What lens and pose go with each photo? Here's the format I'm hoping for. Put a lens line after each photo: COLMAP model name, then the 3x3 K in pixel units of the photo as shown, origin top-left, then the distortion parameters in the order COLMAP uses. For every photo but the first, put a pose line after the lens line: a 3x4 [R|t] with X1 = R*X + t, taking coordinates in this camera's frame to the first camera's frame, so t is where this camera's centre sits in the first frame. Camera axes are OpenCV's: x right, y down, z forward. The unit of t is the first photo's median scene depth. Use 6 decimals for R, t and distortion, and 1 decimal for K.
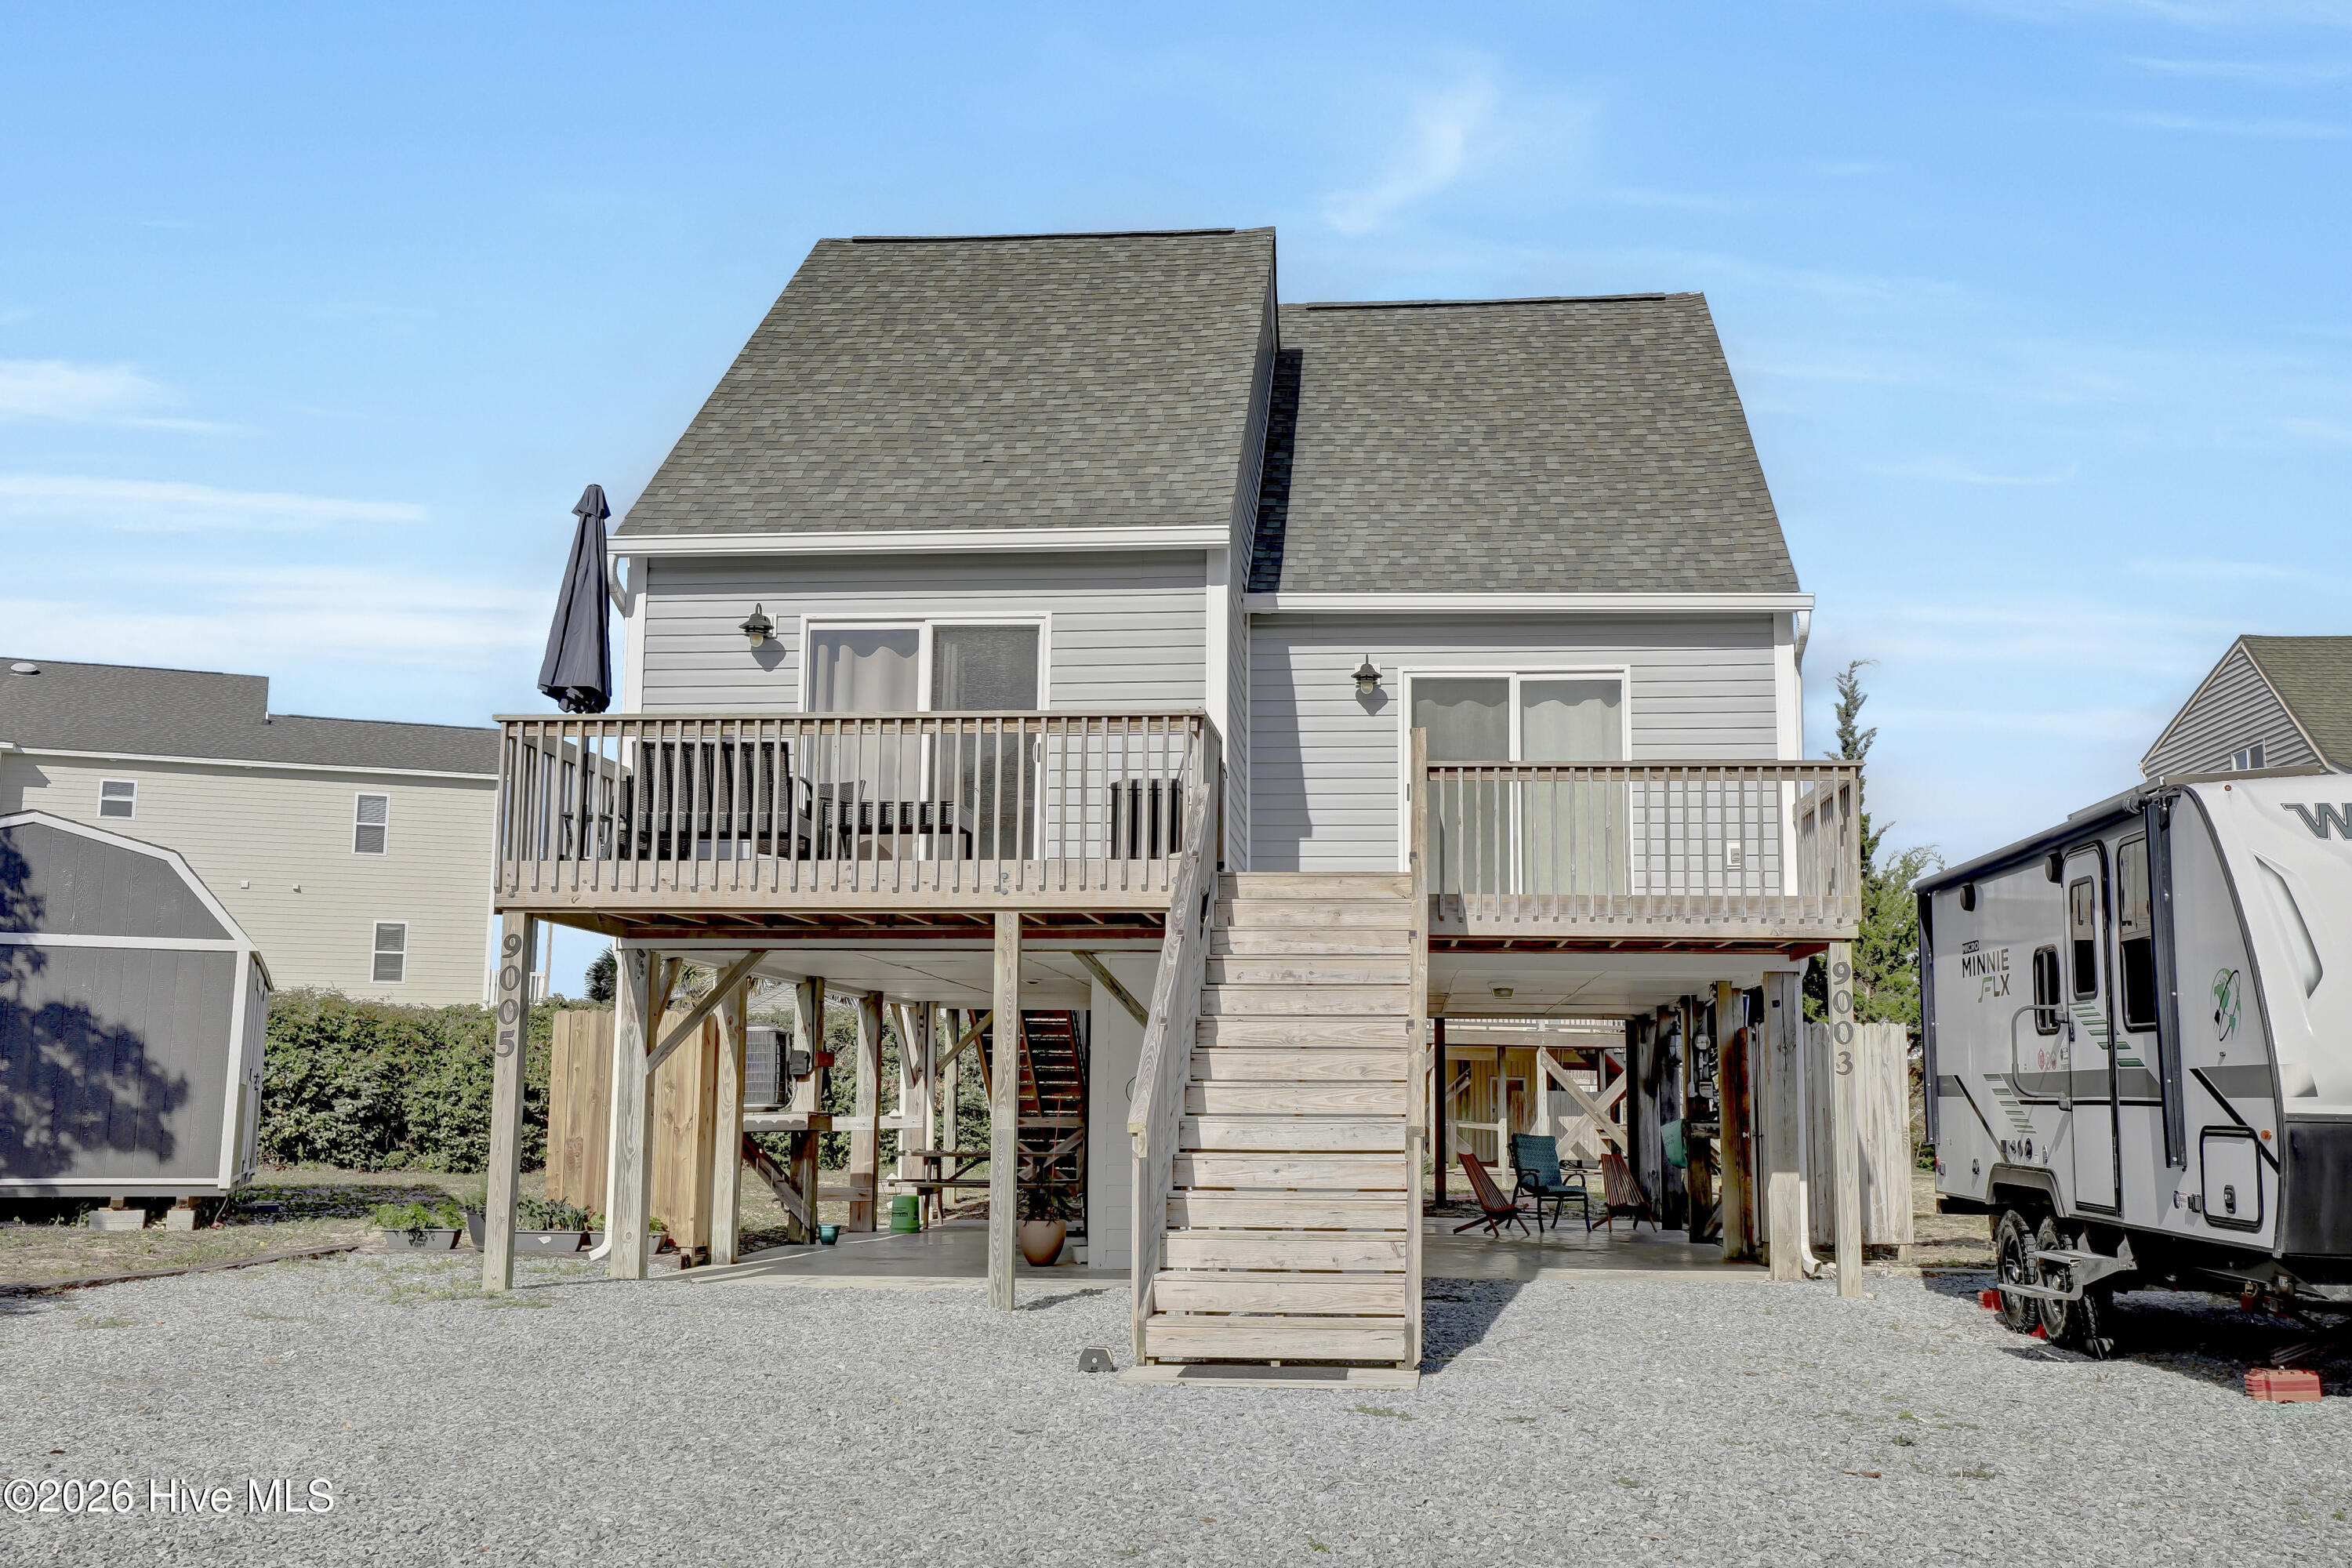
lens RADIAL K [[2257.0, 0, 1174.7], [0, 2257.0, 772.1], [0, 0, 1]] dist [0.040476, 0.000000]
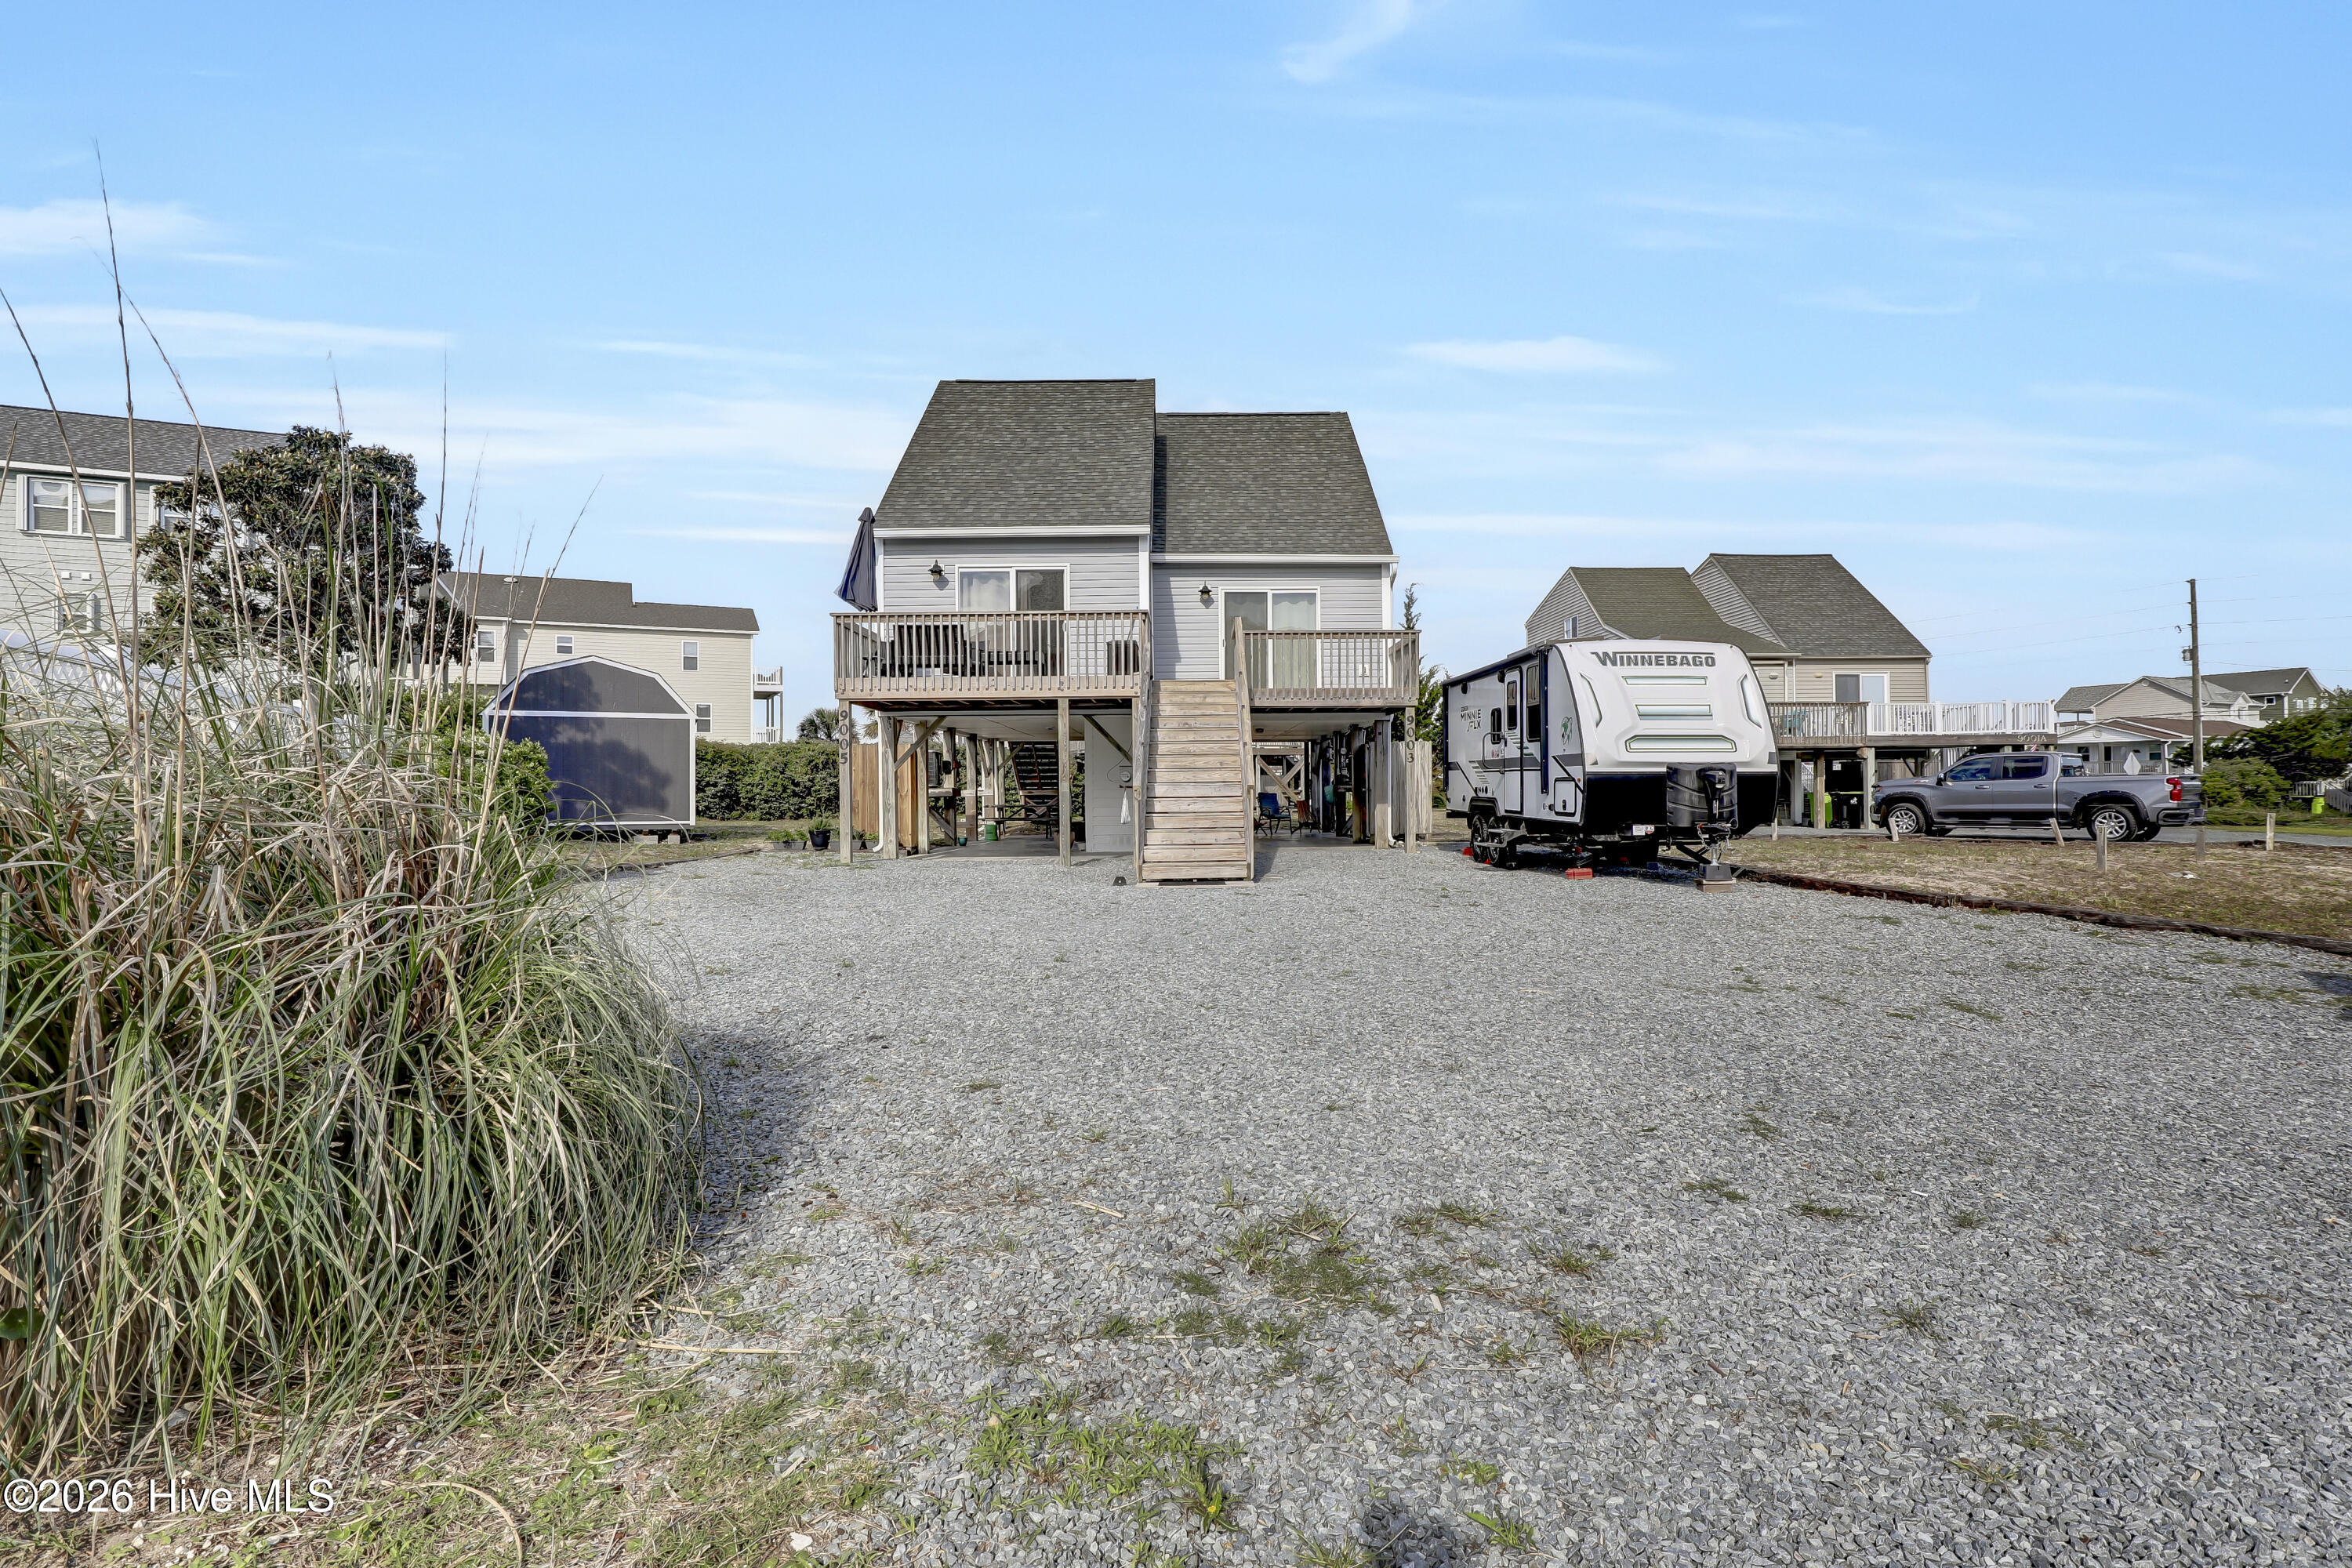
lens RADIAL K [[1099.2, 0, 1176.2], [0, 1099.2, 776.3], [0, 0, 1]] dist [-0.031098, 0.006350]
pose [[0.994955, -0.017239, 0.098831, -0.055807], [0.003568, 0.990582, 0.136871, -0.009942], [-0.100260, -0.135828, 0.985646, -0.101674]]
